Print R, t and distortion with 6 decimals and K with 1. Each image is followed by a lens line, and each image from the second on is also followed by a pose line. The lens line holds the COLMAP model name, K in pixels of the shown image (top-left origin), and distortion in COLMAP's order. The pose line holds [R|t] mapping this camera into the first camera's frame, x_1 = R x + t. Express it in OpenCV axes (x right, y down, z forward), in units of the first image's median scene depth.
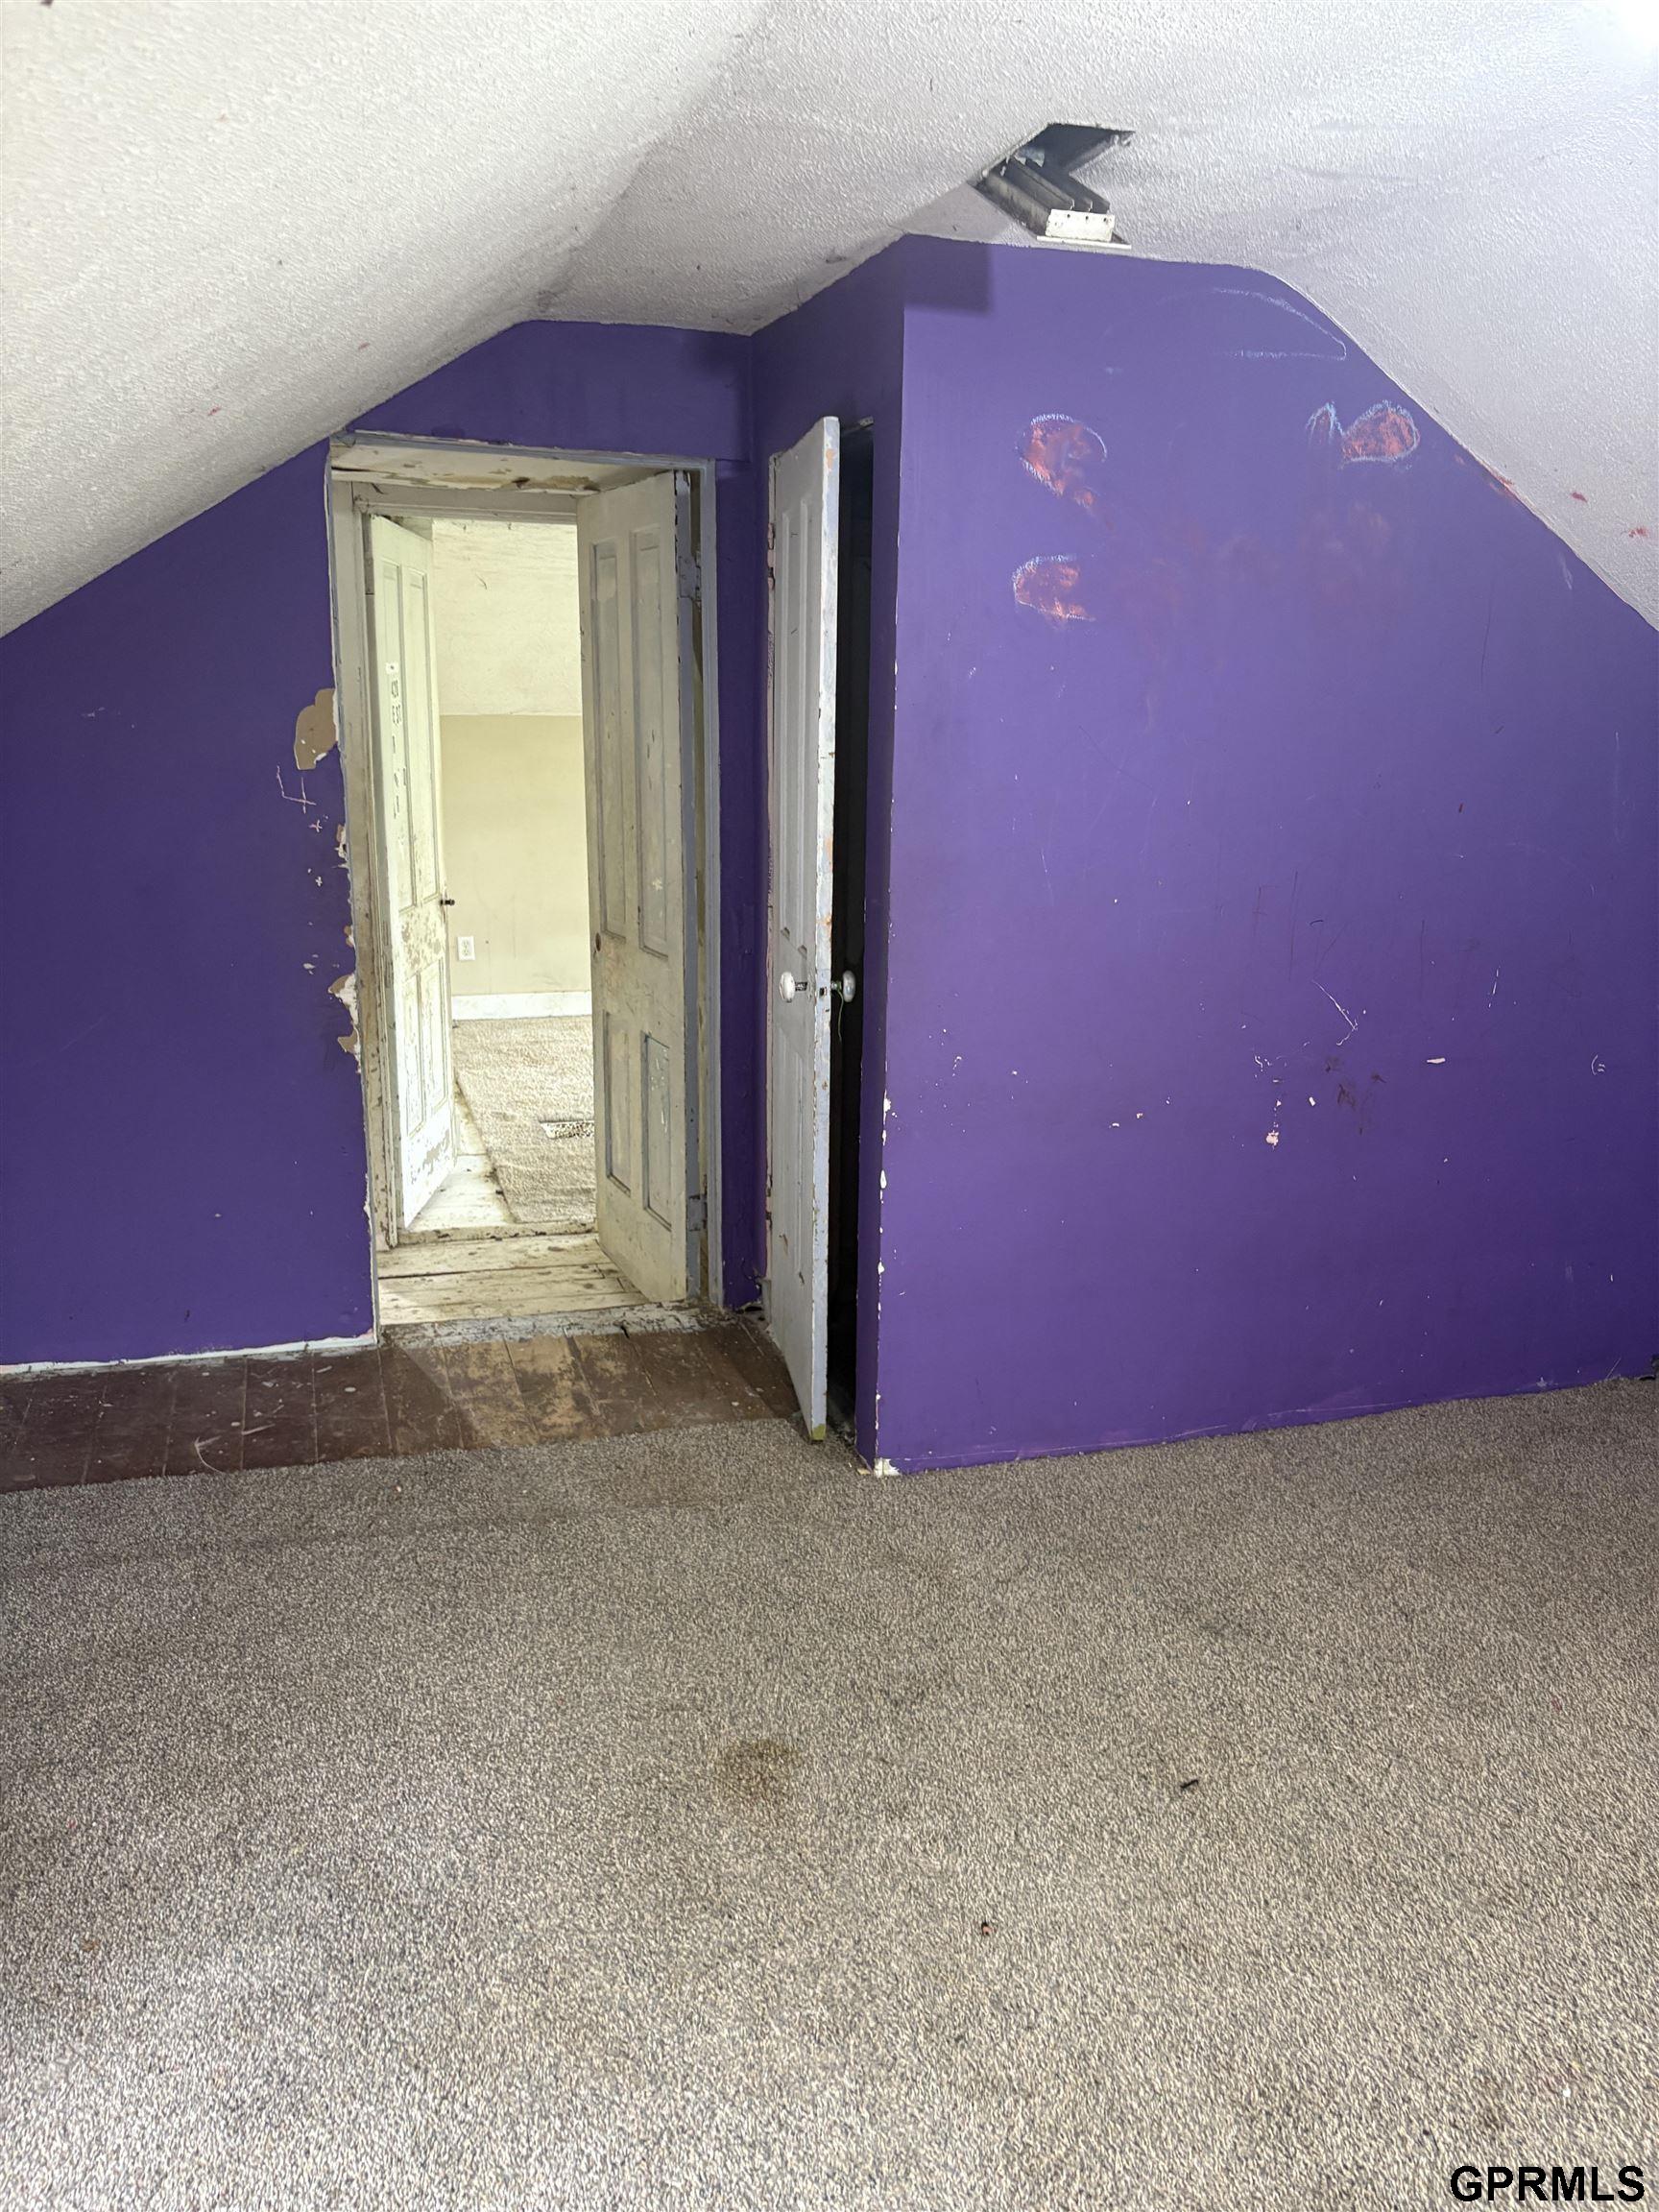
lens RADIAL K [[1703.3, 0, 829.5], [0, 1703.3, 1106.0], [0, 0, 1]] dist [0.071733, -0.309259]
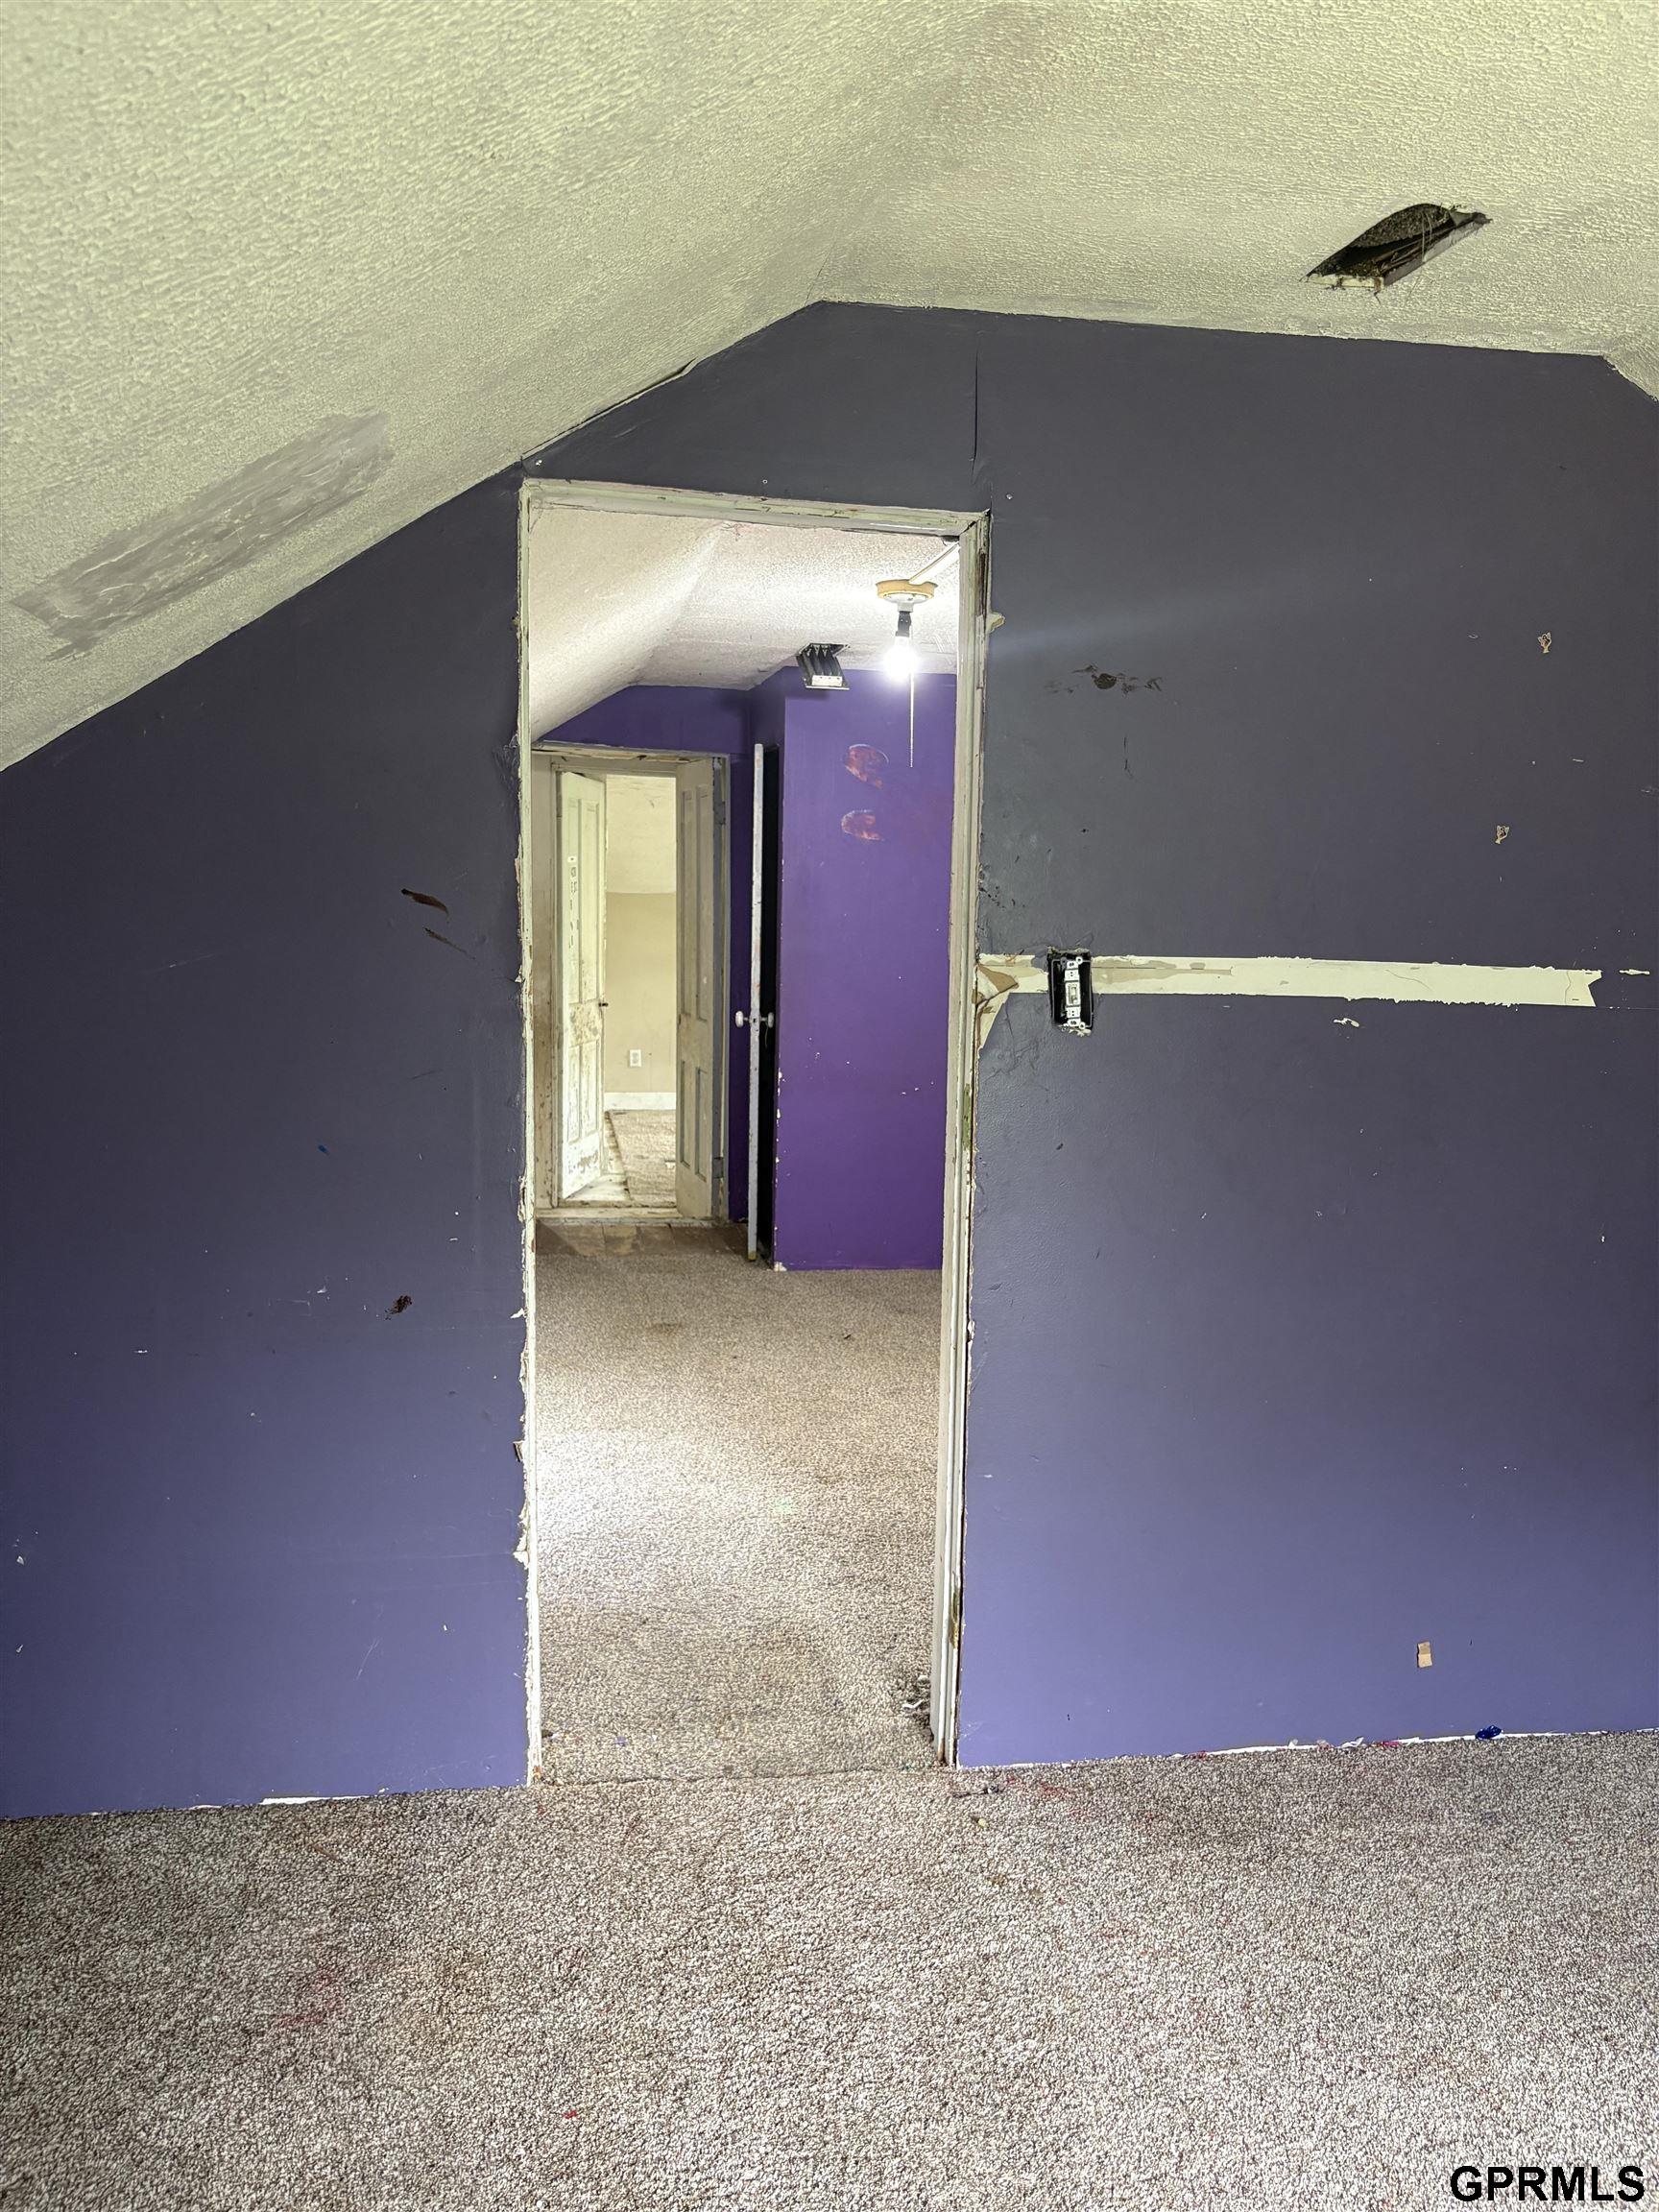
lens RADIAL K [[1703.3, 0, 829.5], [0, 1703.3, 1106.0], [0, 0, 1]] dist [0.071733, -0.309259]
pose [[0.991456, 0.025086, -0.128004, 0.244321], [-0.038533, 0.993864, -0.103682, 0.168482], [0.124618, 0.107728, 0.986339, -0.674667]]
